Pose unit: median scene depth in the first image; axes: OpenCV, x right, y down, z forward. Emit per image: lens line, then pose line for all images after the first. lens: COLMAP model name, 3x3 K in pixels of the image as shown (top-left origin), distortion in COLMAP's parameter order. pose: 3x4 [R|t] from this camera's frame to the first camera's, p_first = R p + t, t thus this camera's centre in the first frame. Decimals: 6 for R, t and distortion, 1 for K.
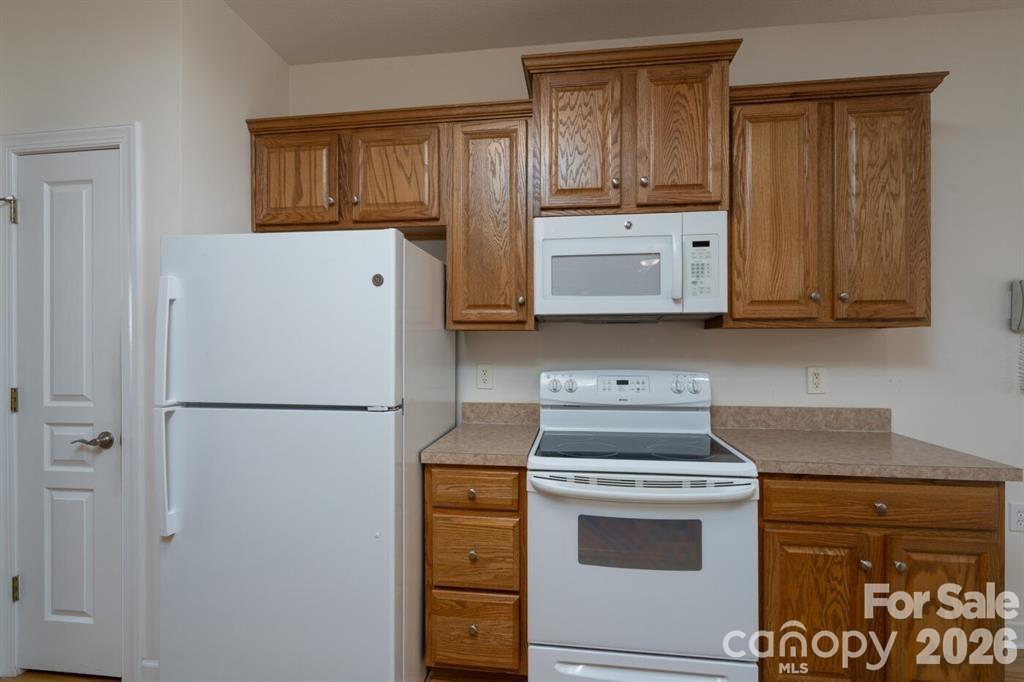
lens RADIAL K [[478.0, 0, 512.6], [0, 478.0, 340.9], [0, 0, 1]] dist [0.004797, -0.000618]
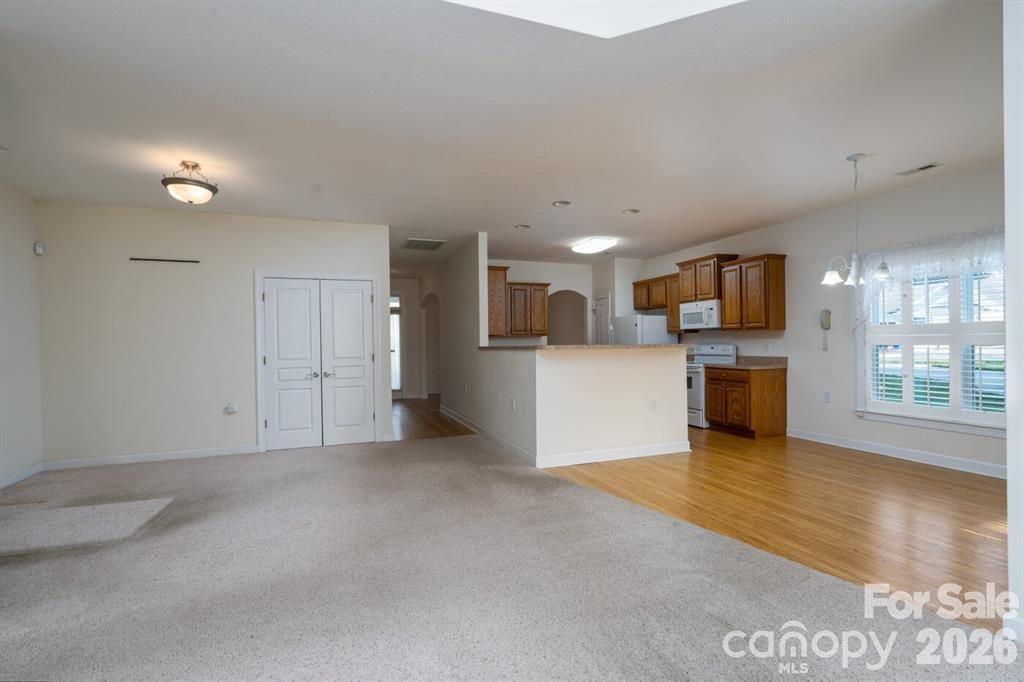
lens RADIAL K [[478.0, 0, 513.7], [0, 478.0, 347.1], [0, 0, 1]] dist [0.004797, -0.000618]
pose [[0.466660, 0.001936, -0.884435, 2.888697], [0.026561, 0.999516, 0.016202, -0.010819], [0.884038, -0.031053, 0.466383, -2.022201]]
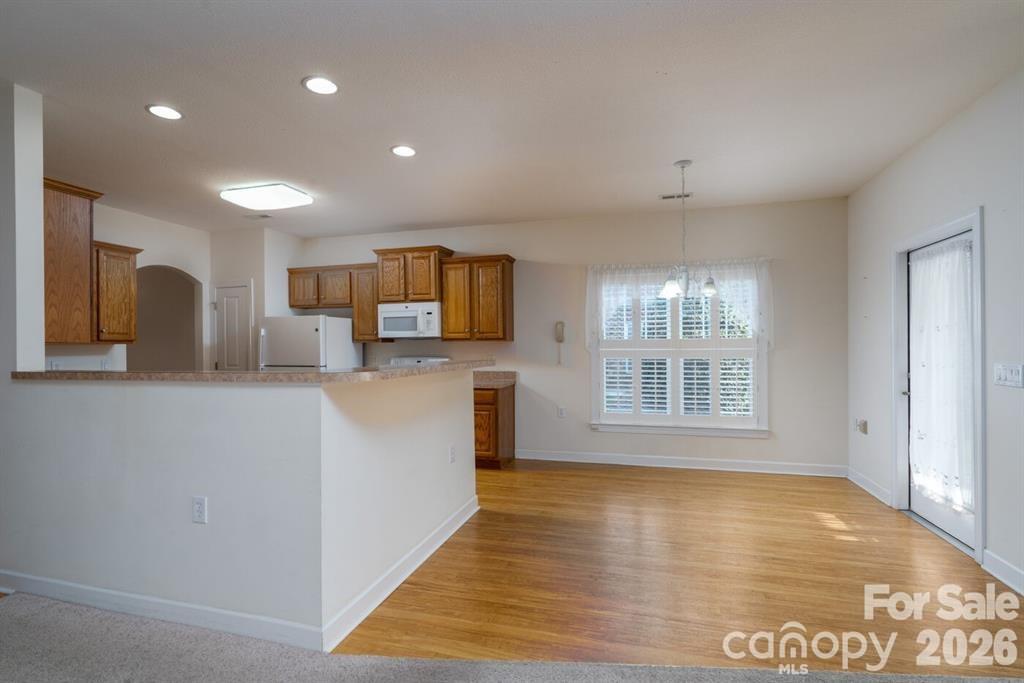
lens RADIAL K [[478.0, 0, 513.0], [0, 478.0, 339.7], [0, 0, 1]] dist [0.004797, -0.000618]
pose [[0.989628, -0.009565, -0.143334, 1.294865], [0.010137, 0.999943, 0.003263, -0.046587], [0.143295, -0.004682, 0.989669, -1.778622]]
